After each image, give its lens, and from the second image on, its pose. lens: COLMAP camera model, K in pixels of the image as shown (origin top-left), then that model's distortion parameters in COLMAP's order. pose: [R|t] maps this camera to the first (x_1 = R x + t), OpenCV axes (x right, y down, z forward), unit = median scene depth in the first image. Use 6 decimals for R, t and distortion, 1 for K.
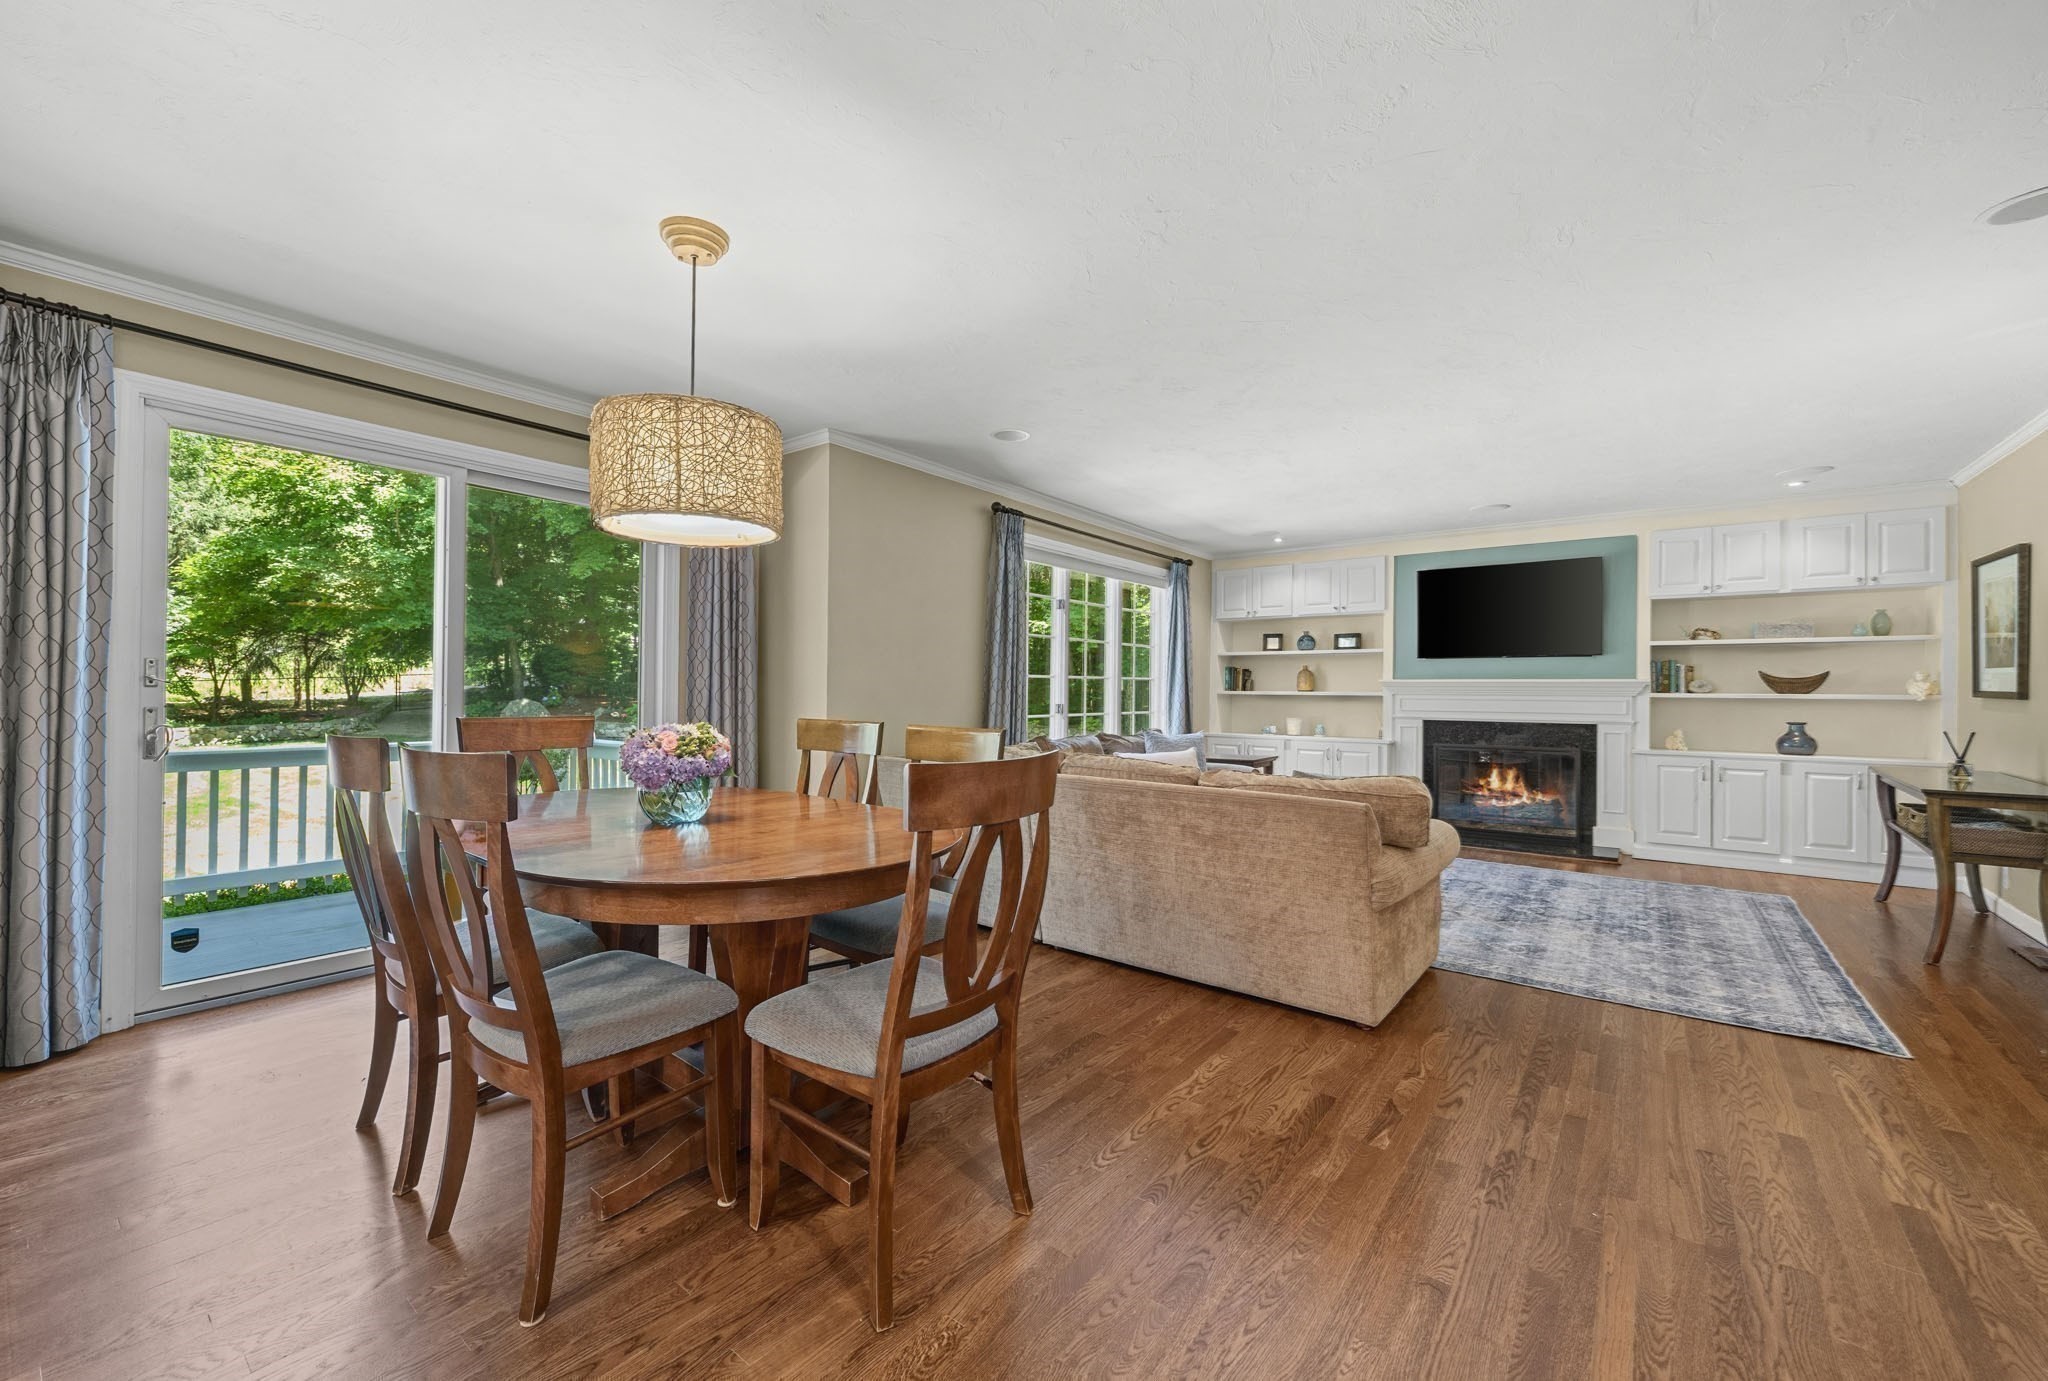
lens RADIAL K [[805.3, 0, 1042.5], [0, 805.3, 697.2], [0, 0, 1]] dist [-0.008600, 0.000182]
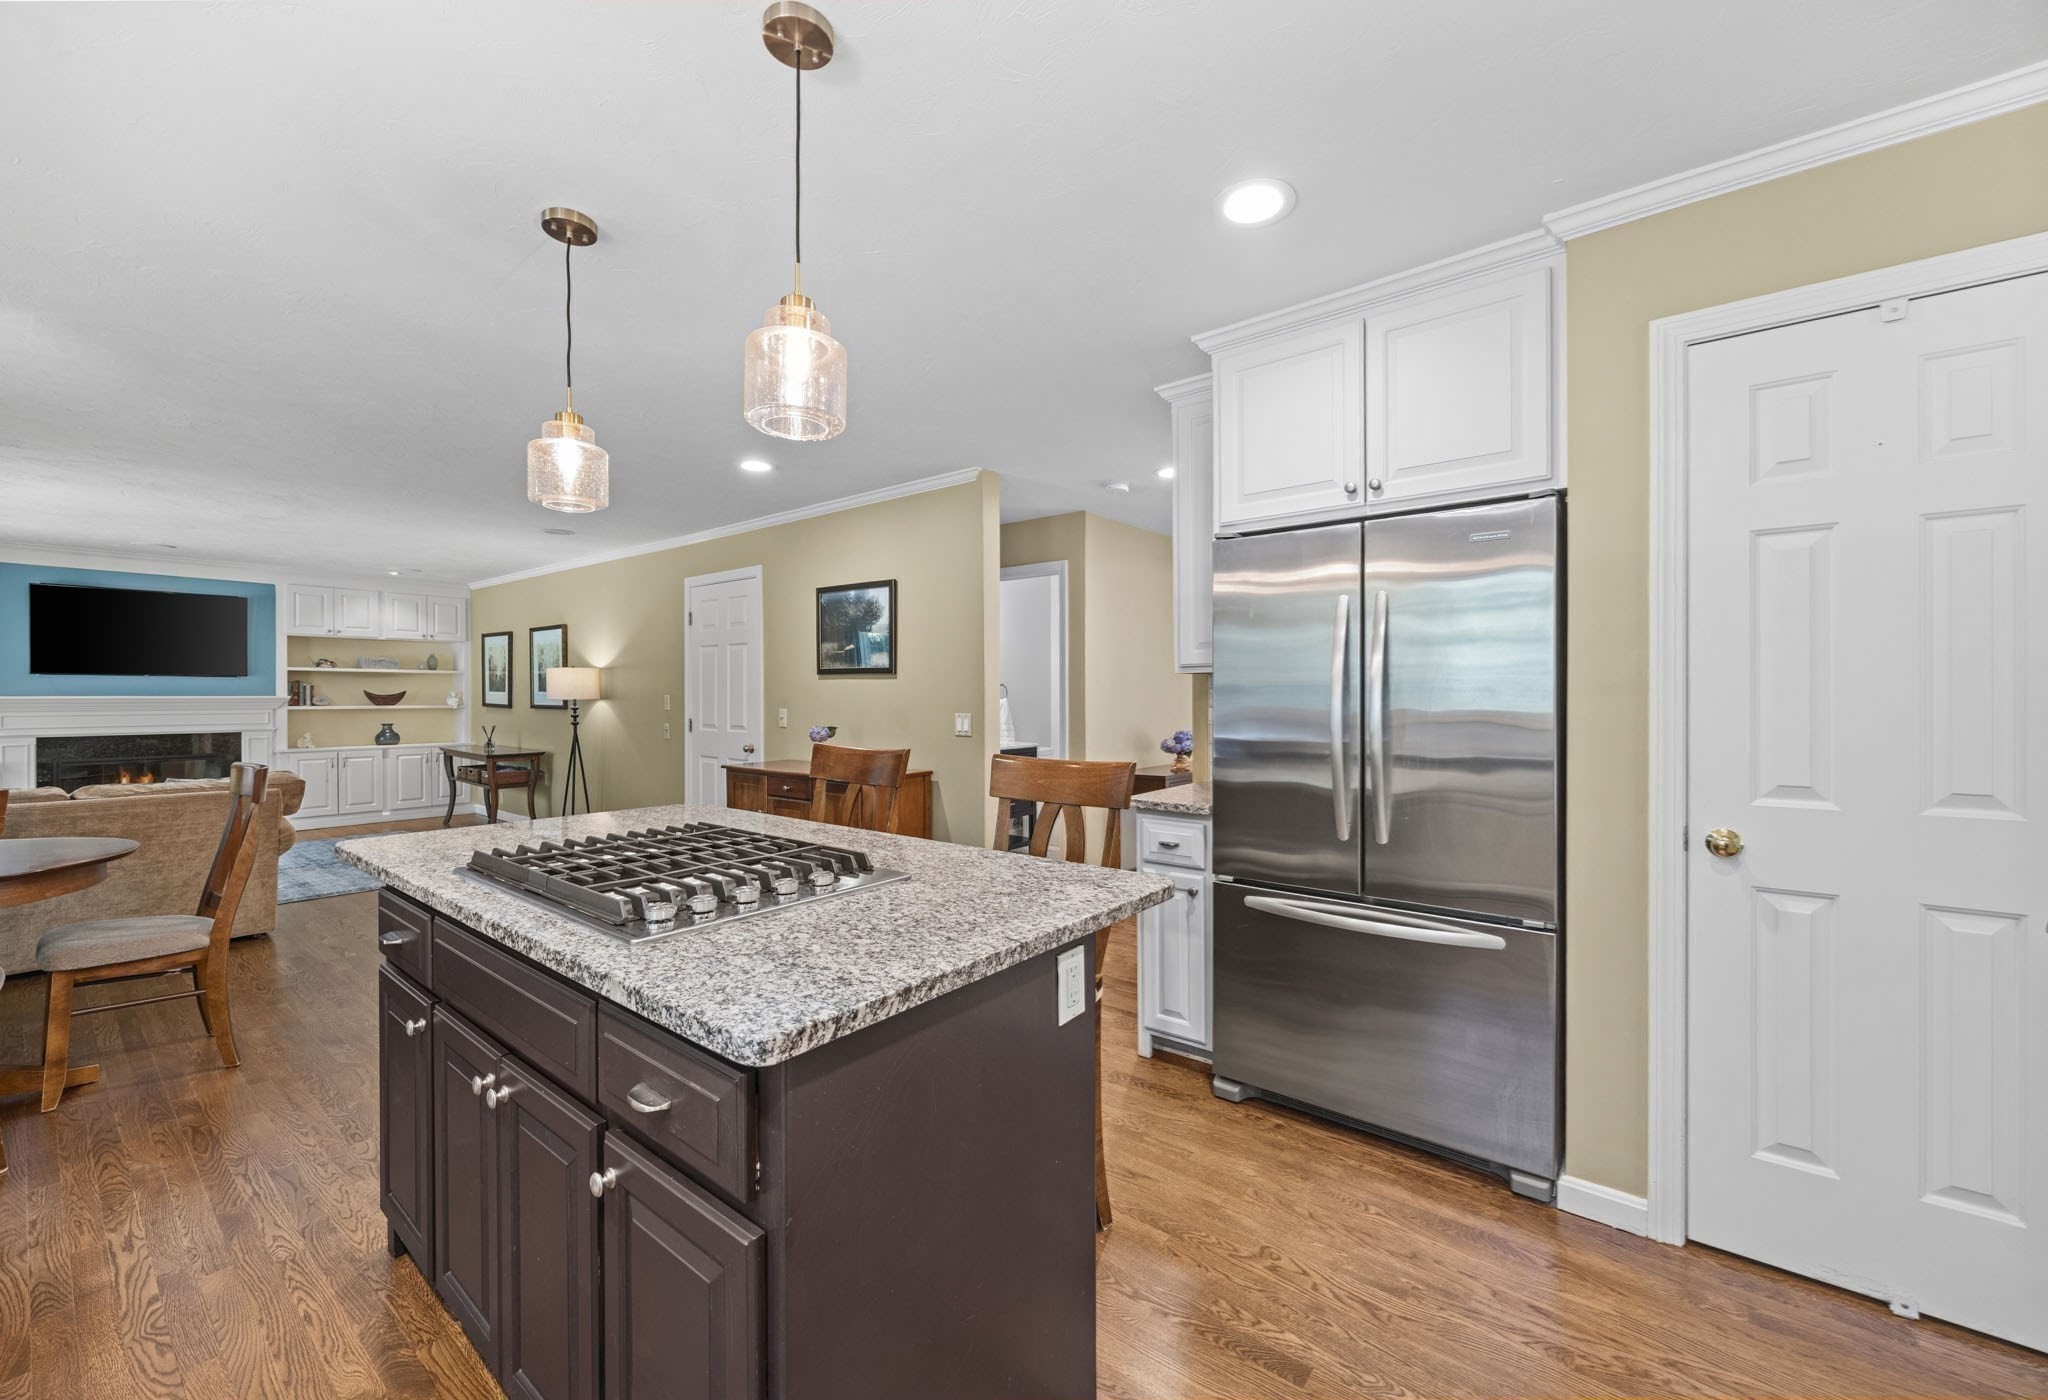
lens RADIAL K [[805.1, 0, 1026.2], [0, 805.1, 702.2], [0, 0, 1]] dist [0.001907, 0.000163]
pose [[0.020359, -0.014324, 0.999690, -0.571988], [0.005751, 0.999883, 0.014210, -0.024996], [-0.999776, 0.005460, 0.020439, -0.254514]]
